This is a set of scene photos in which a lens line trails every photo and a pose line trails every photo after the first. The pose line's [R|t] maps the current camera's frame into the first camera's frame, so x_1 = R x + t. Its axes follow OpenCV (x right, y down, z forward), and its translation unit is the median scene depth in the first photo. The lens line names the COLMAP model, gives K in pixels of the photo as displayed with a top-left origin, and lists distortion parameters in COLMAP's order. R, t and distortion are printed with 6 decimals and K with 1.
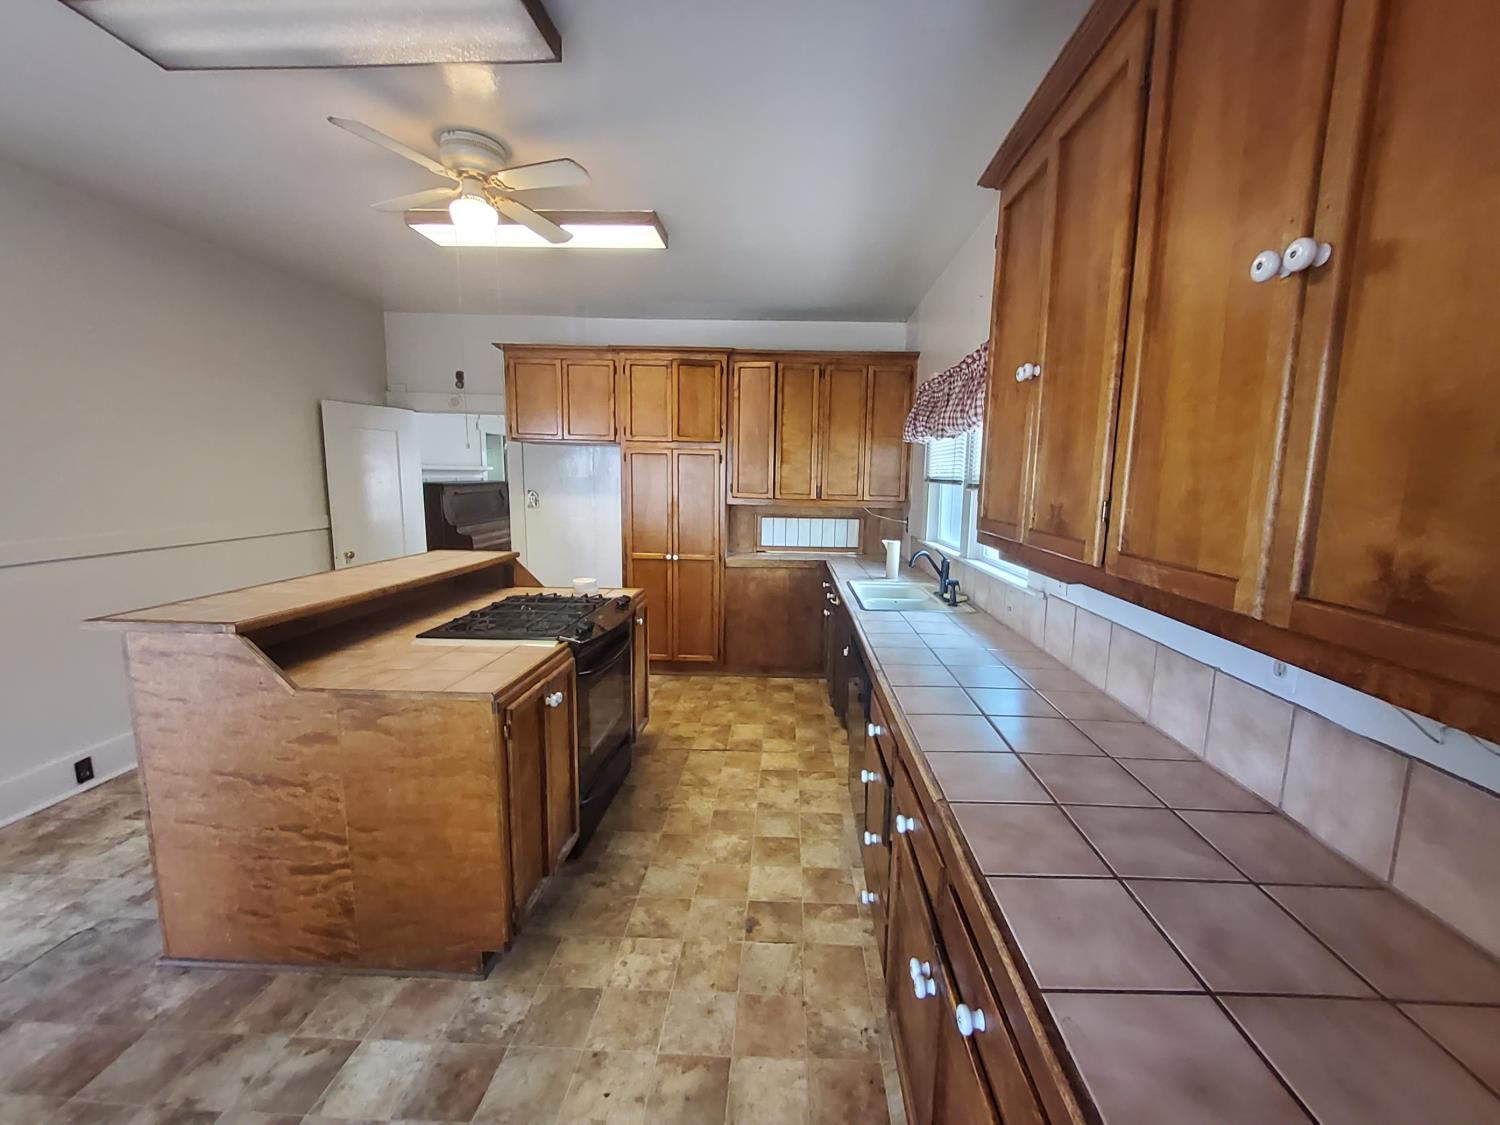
lens RADIAL K [[598.7, 0, 775.8], [0, 598.7, 555.1], [0, 0, 1]] dist [0.014974, -0.010169]
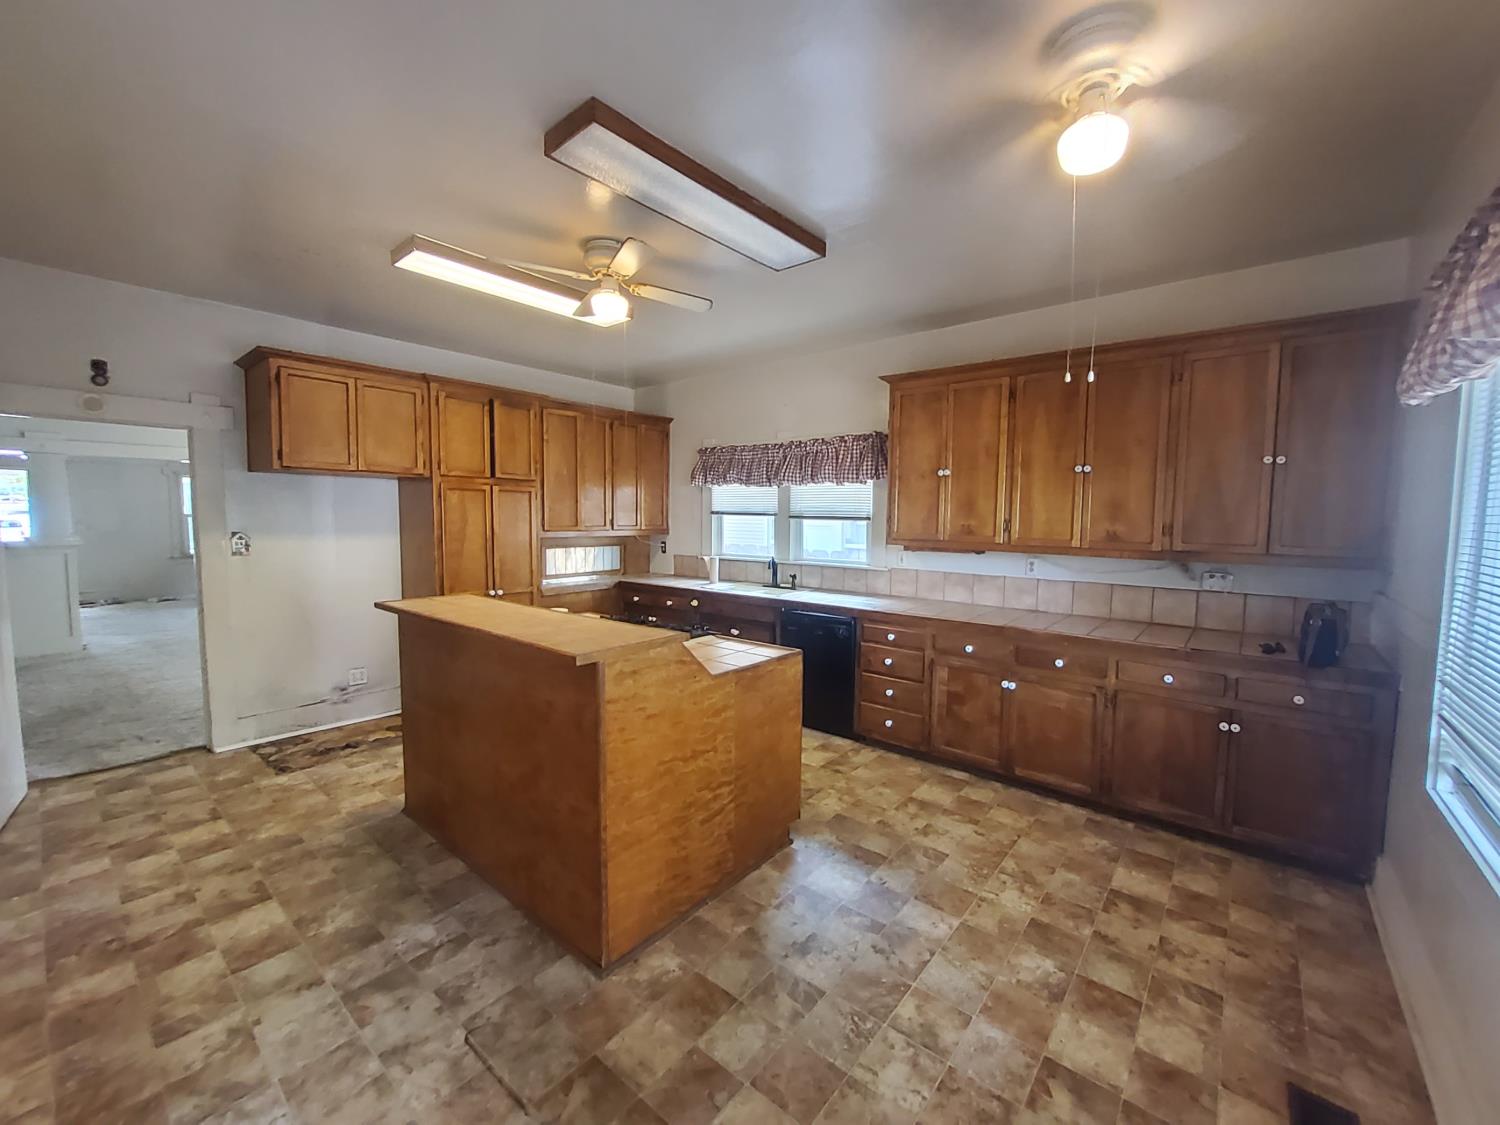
lens RADIAL K [[598.7, 0, 775.8], [0, 598.7, 555.1], [0, 0, 1]] dist [0.014974, -0.010169]
pose [[0.605863, -0.069845, 0.792497, -1.421117], [0.104105, 0.994534, 0.008063, -0.037294], [-0.788728, 0.077618, 0.609822, 0.032227]]
